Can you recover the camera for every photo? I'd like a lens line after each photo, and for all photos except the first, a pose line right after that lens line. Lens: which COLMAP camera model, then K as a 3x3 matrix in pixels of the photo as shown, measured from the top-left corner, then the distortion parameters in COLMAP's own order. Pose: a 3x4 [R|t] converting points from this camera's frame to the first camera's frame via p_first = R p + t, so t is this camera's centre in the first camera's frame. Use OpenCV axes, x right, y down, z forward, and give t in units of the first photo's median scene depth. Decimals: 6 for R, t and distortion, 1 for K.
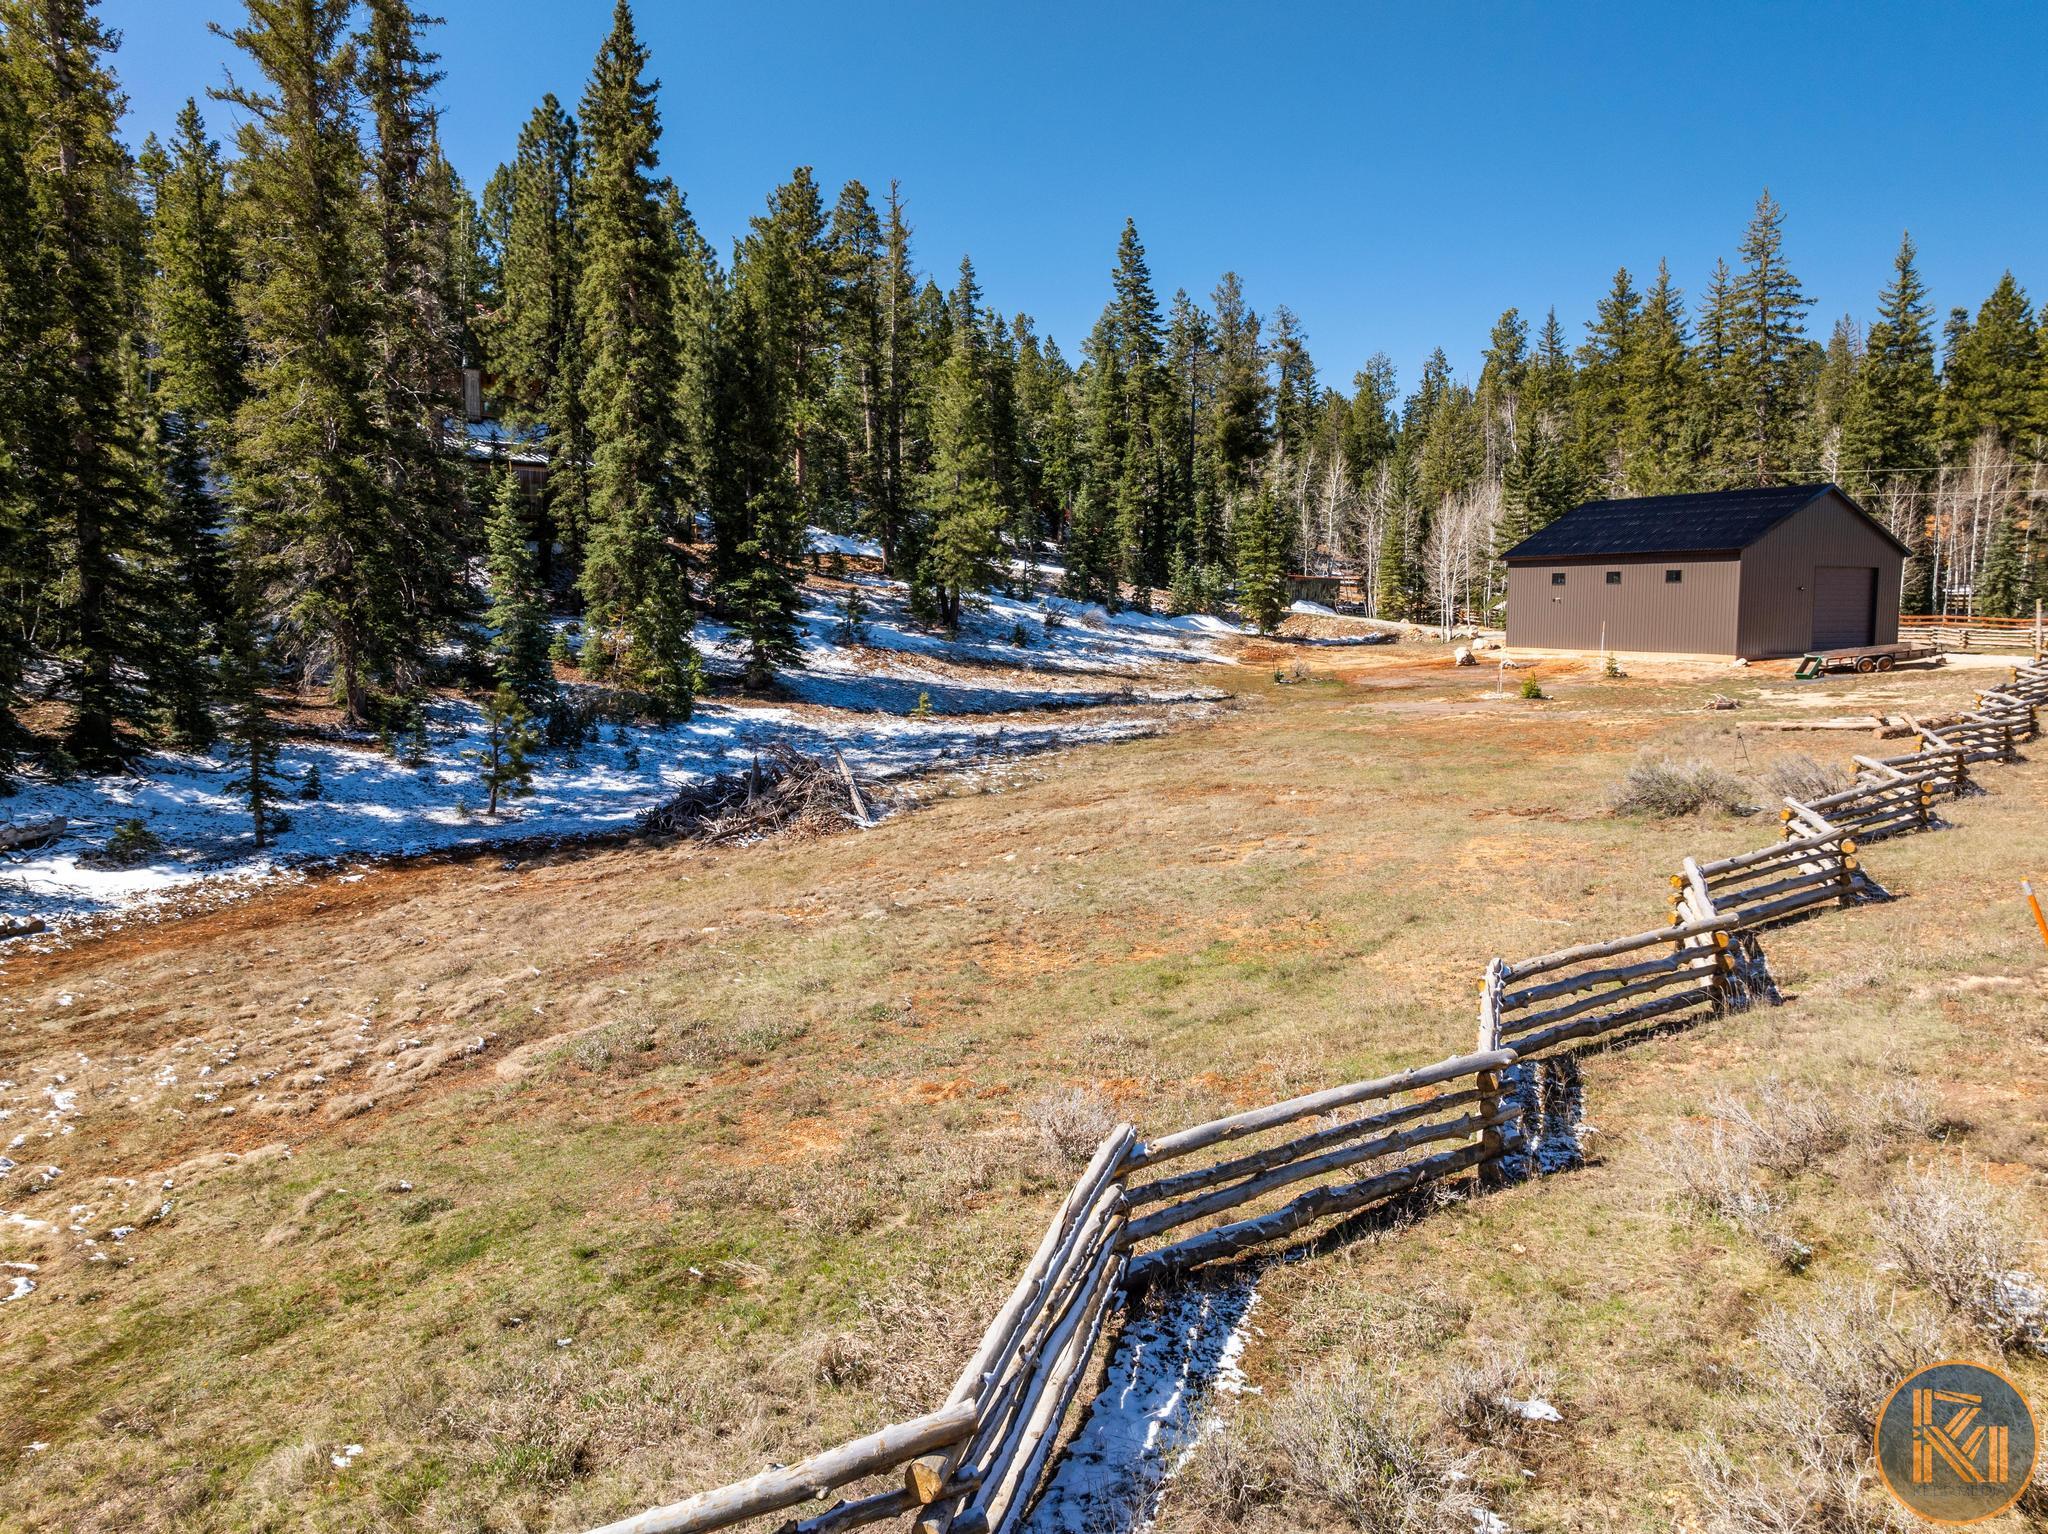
lens RADIAL K [[1459.6, 0, 1026.2], [0, 1459.6, 772.8], [0, 0, 1]] dist [-0.038208, 0.014466]
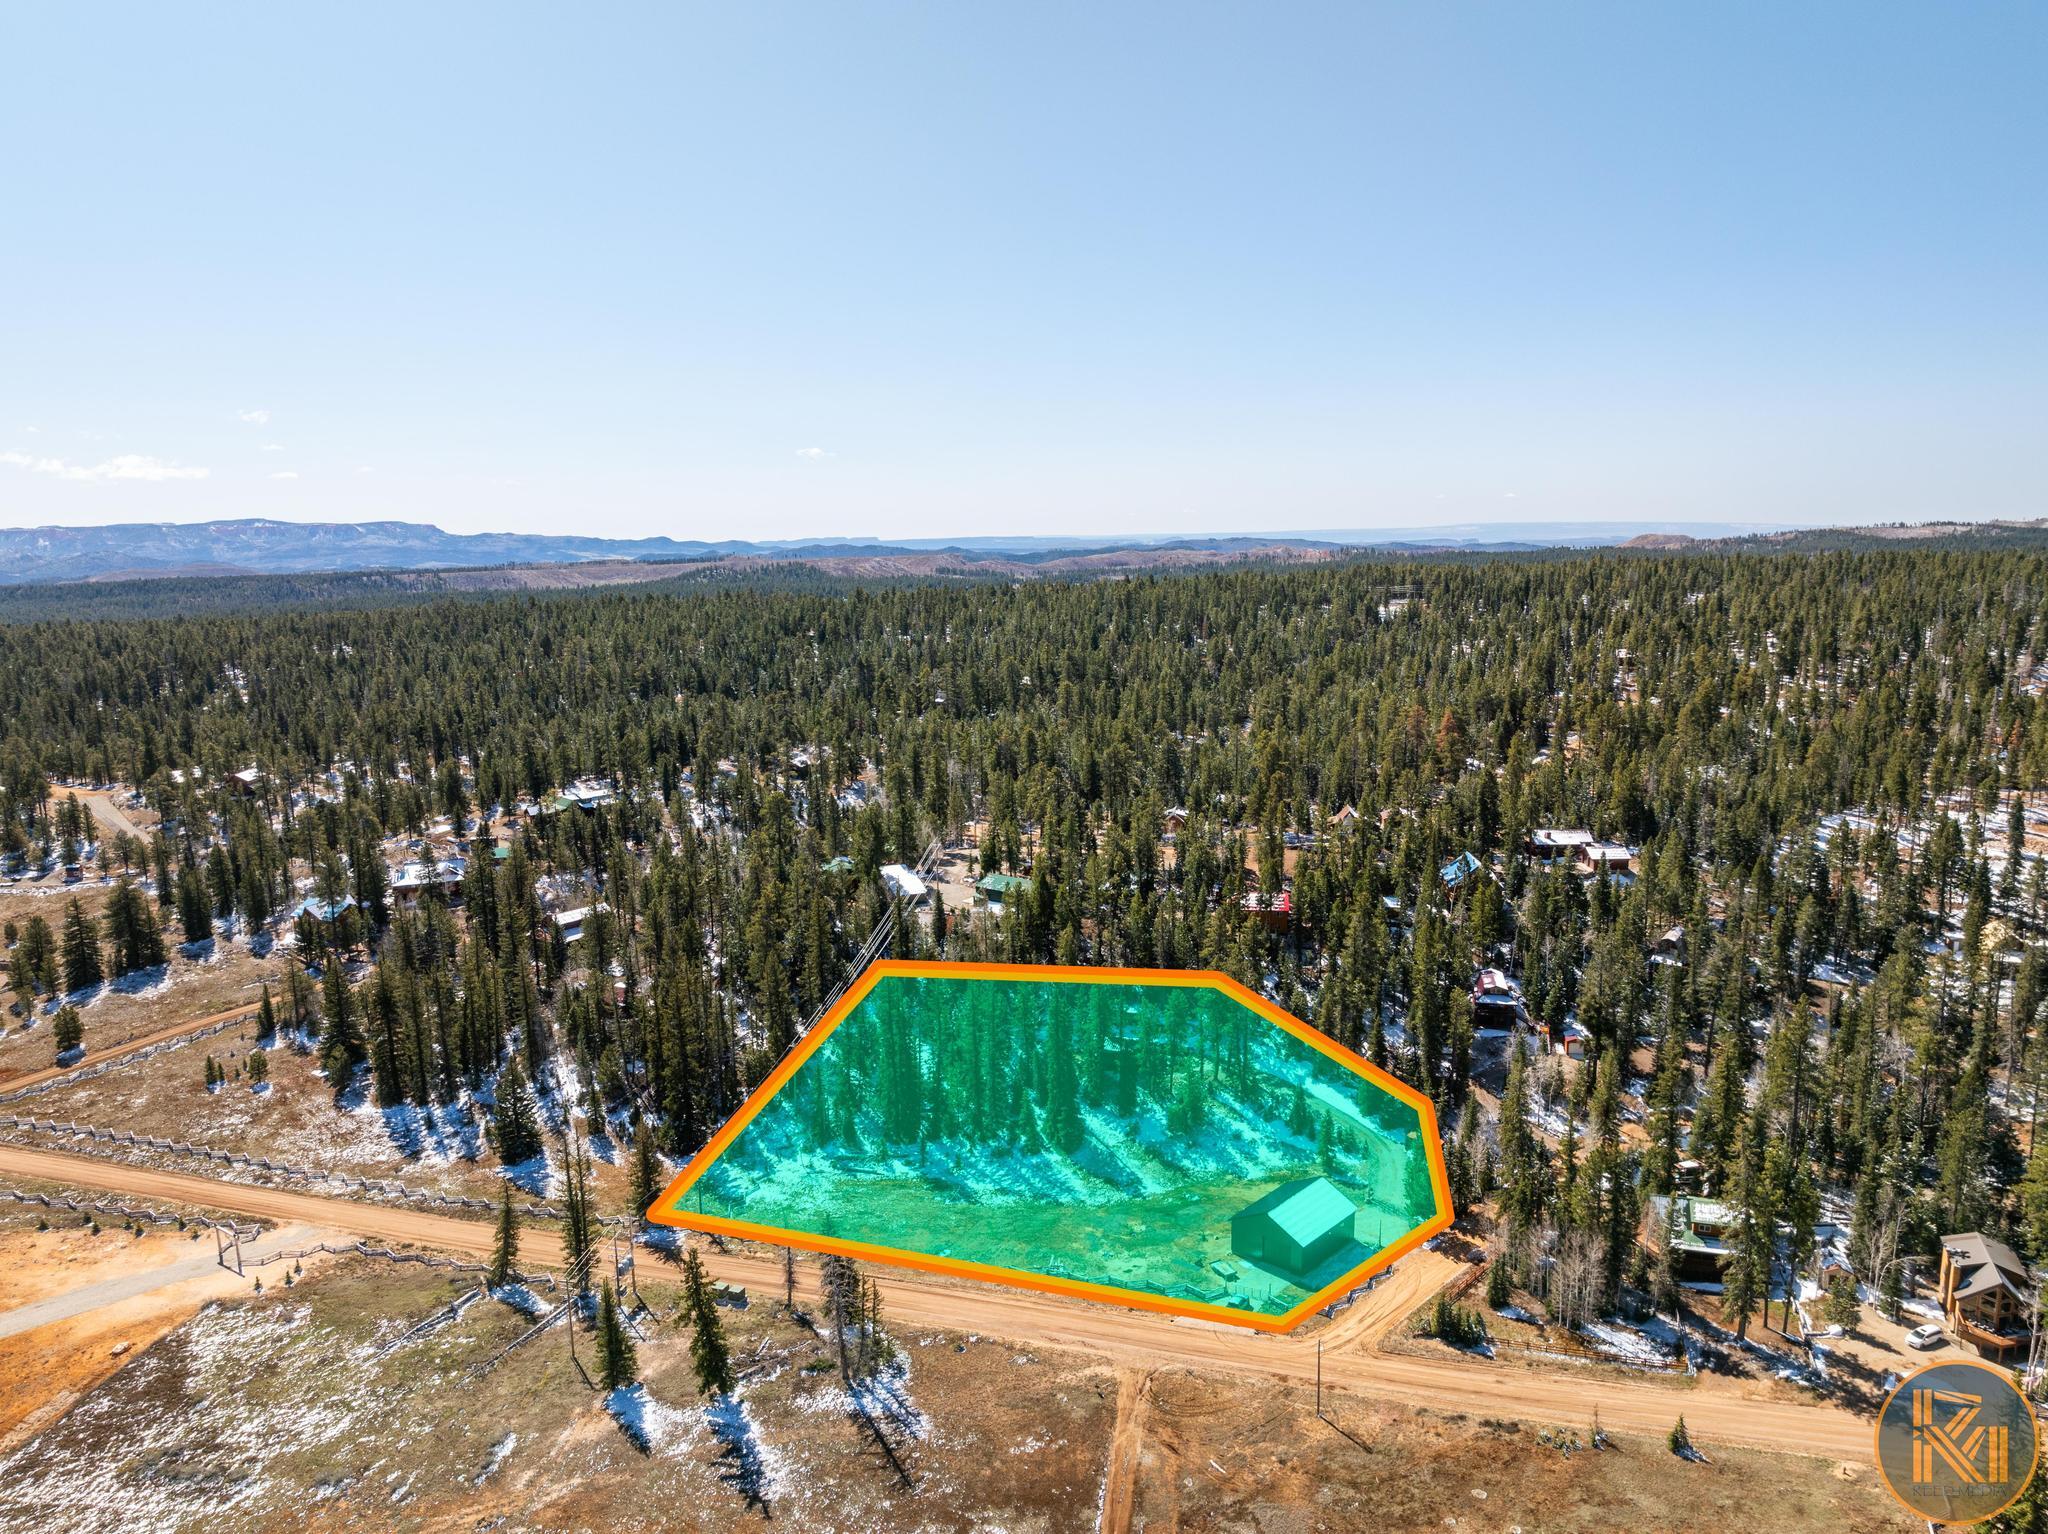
lens RADIAL K [[1459.6, 0, 1031.3], [0, 1459.6, 770.7], [0, 0, 1]] dist [-0.038208, 0.014466]
pose [[0.381361, 0.165335, -0.909521, 2.413094], [-0.092735, 0.985755, 0.140310, -1.208694], [0.919763, 0.030835, 0.391261, -0.548413]]
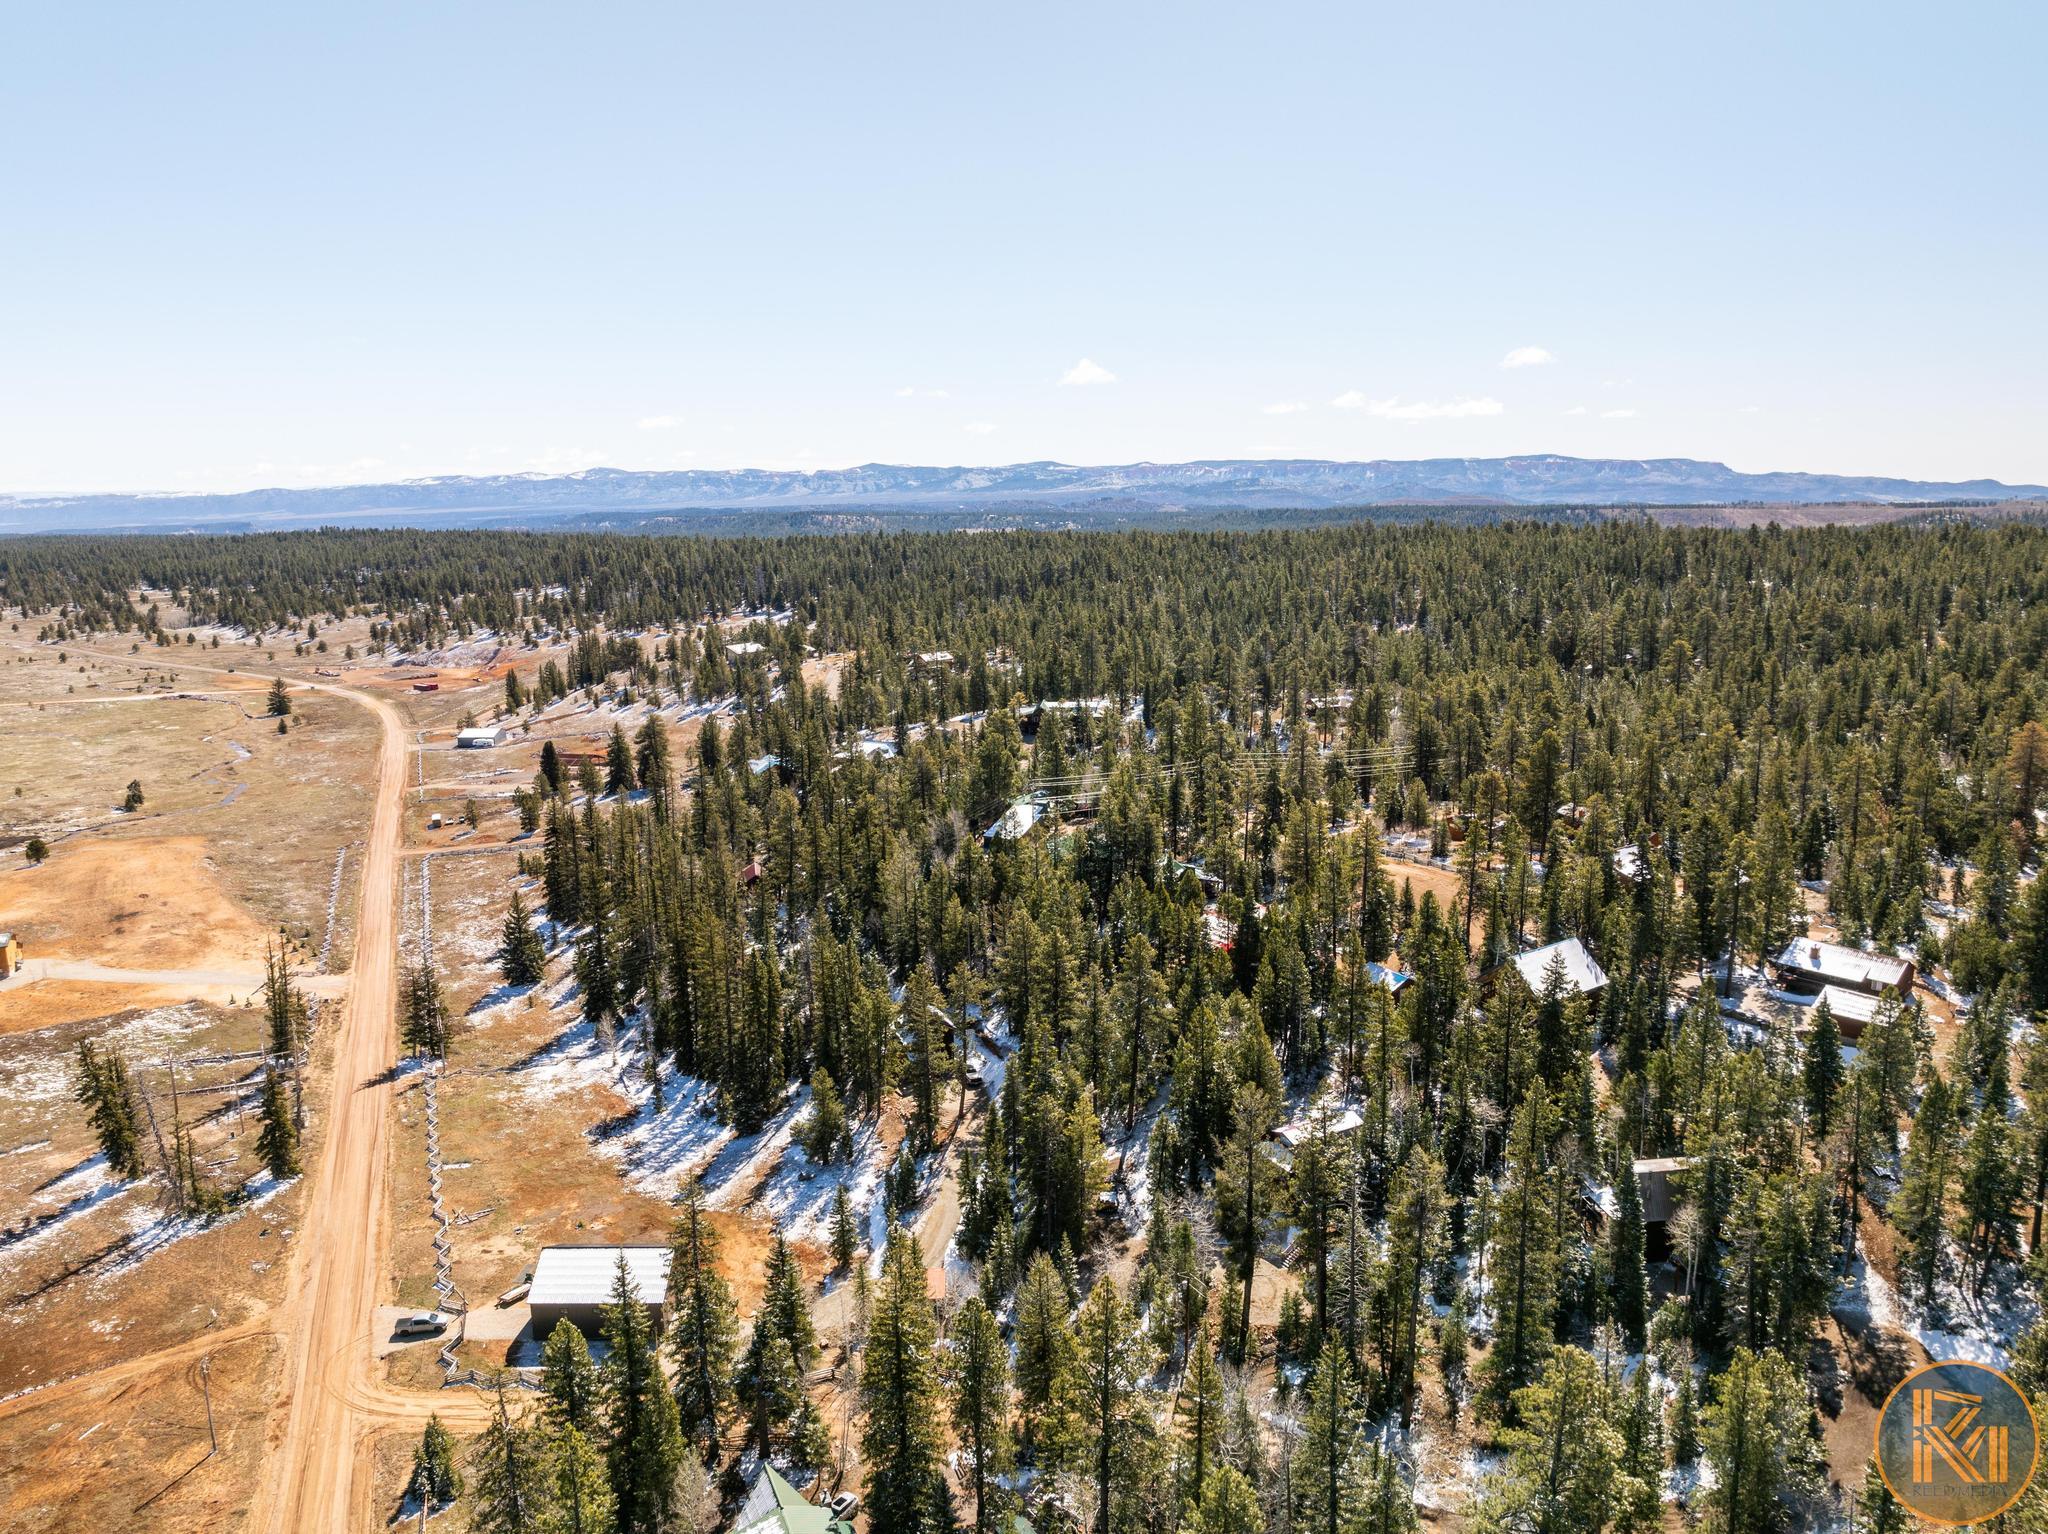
lens RADIAL K [[1459.6, 0, 1035.9], [0, 1459.6, 763.0], [0, 0, 1]] dist [-0.038208, 0.014466]
pose [[-0.433553, 0.193217, -0.880170, 1.760587], [-0.081160, 0.964400, 0.251685, -1.343333], [0.897466, 0.180554, -0.402437, 2.070926]]
